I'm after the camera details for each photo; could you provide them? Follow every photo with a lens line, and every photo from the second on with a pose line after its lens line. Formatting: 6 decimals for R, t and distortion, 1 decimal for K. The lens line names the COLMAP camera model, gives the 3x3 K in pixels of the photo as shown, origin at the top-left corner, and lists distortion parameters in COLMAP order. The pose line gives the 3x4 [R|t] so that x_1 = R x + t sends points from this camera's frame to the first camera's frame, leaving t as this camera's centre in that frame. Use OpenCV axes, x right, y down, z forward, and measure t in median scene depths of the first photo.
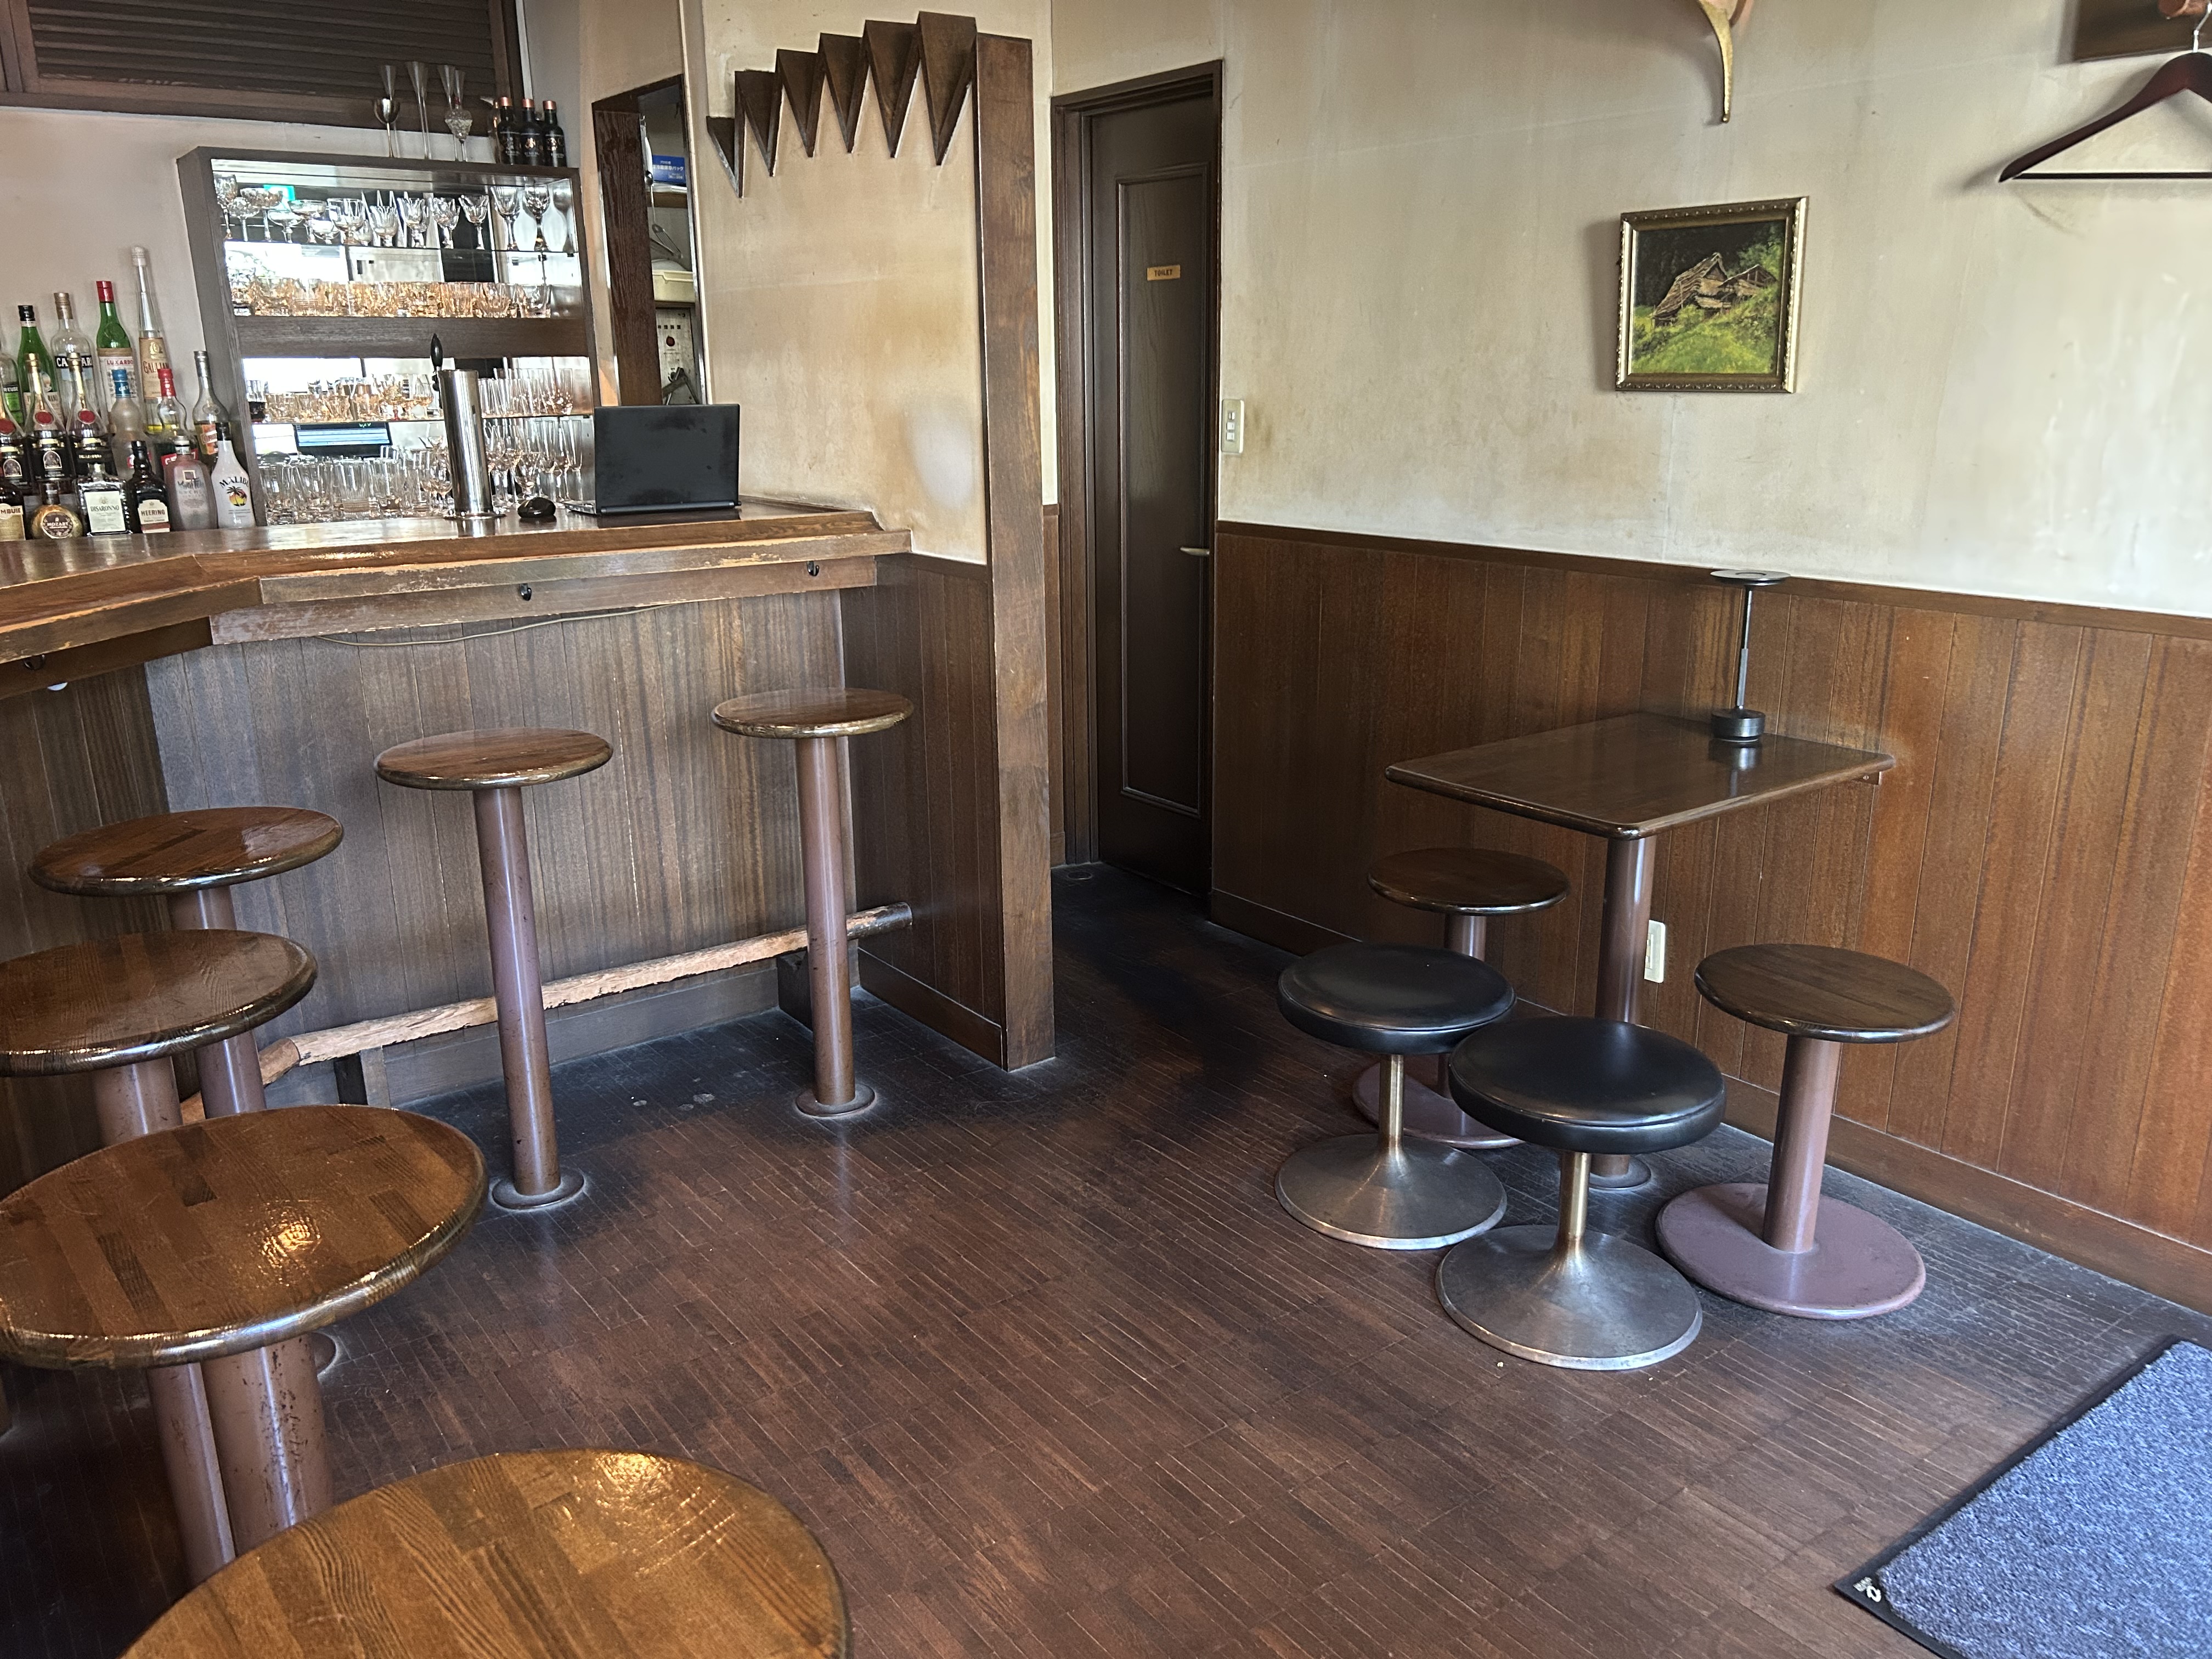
lens RADIAL K [[1659.6, 0, 1099.3], [0, 1659.6, 838.6], [0, 0, 1]] dist [0.037985, -0.041668]
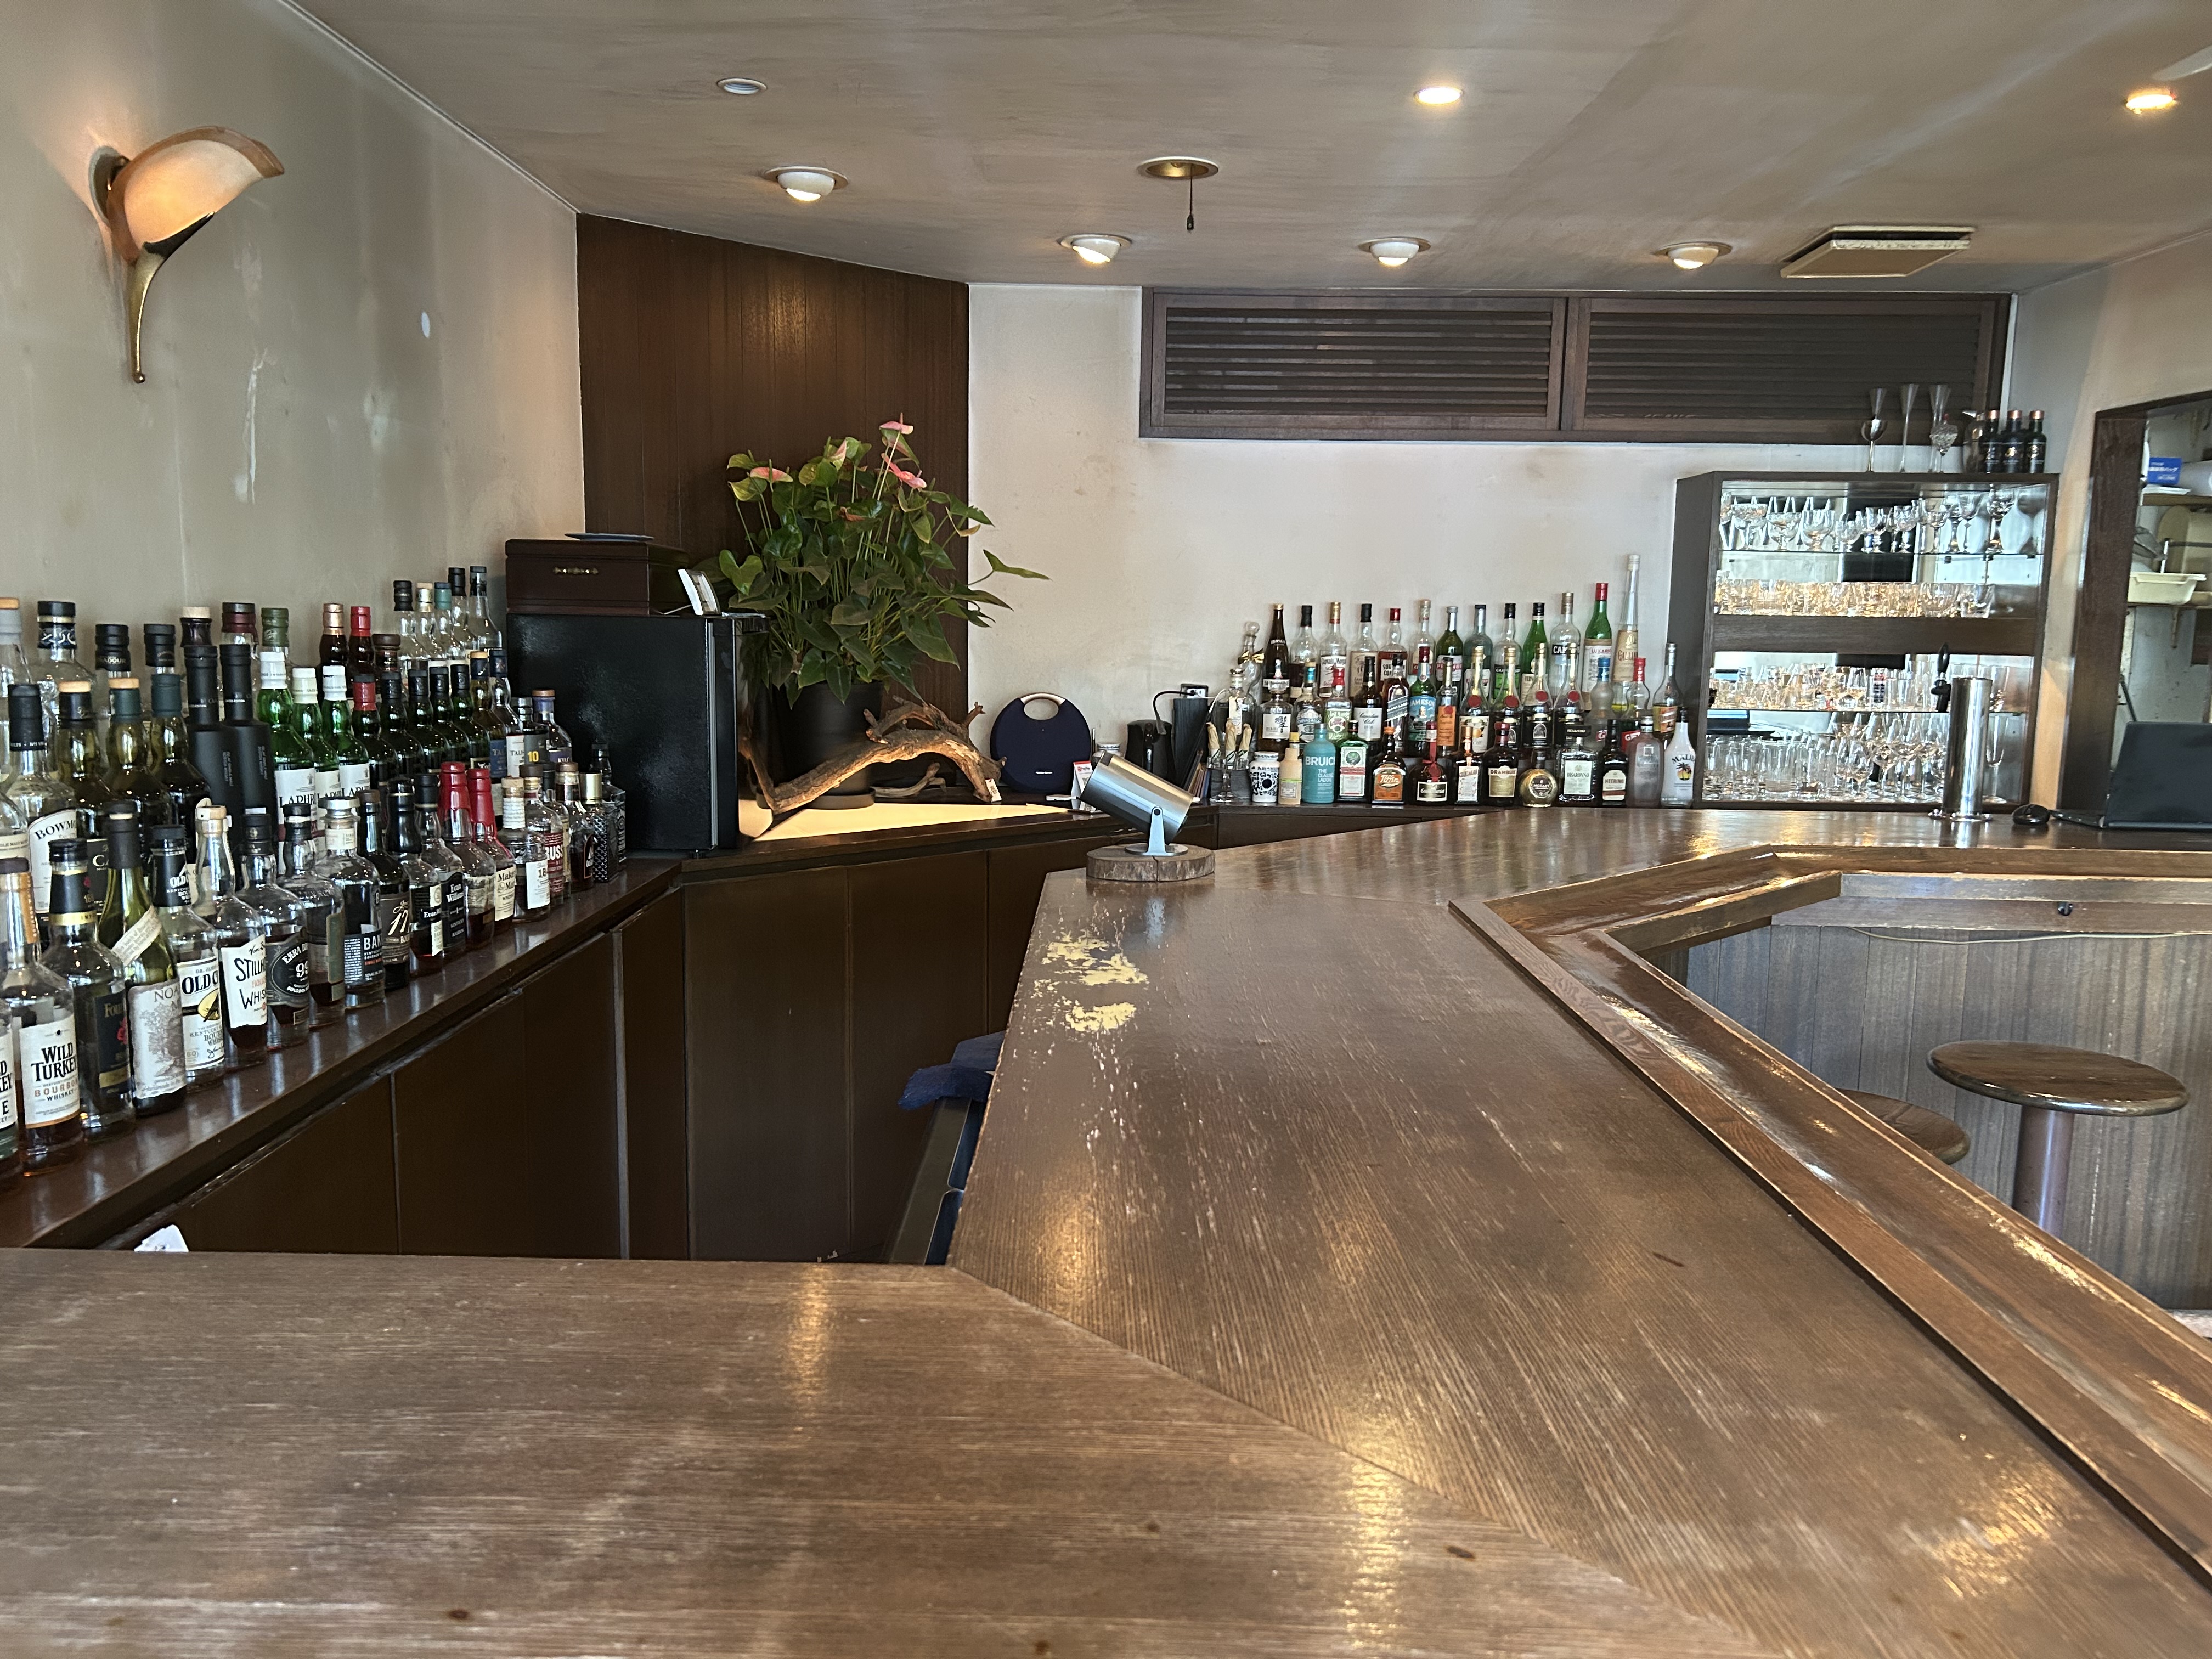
lens RADIAL K [[1659.6, 0, 1107.6], [0, 1659.6, 840.9], [0, 0, 1]] dist [0.037985, -0.041668]
pose [[0.793807, 0.105959, -0.598868, -0.156764], [-0.190131, 0.978585, -0.078879, -0.000387], [0.577685, 0.176478, 0.796954, -0.093179]]
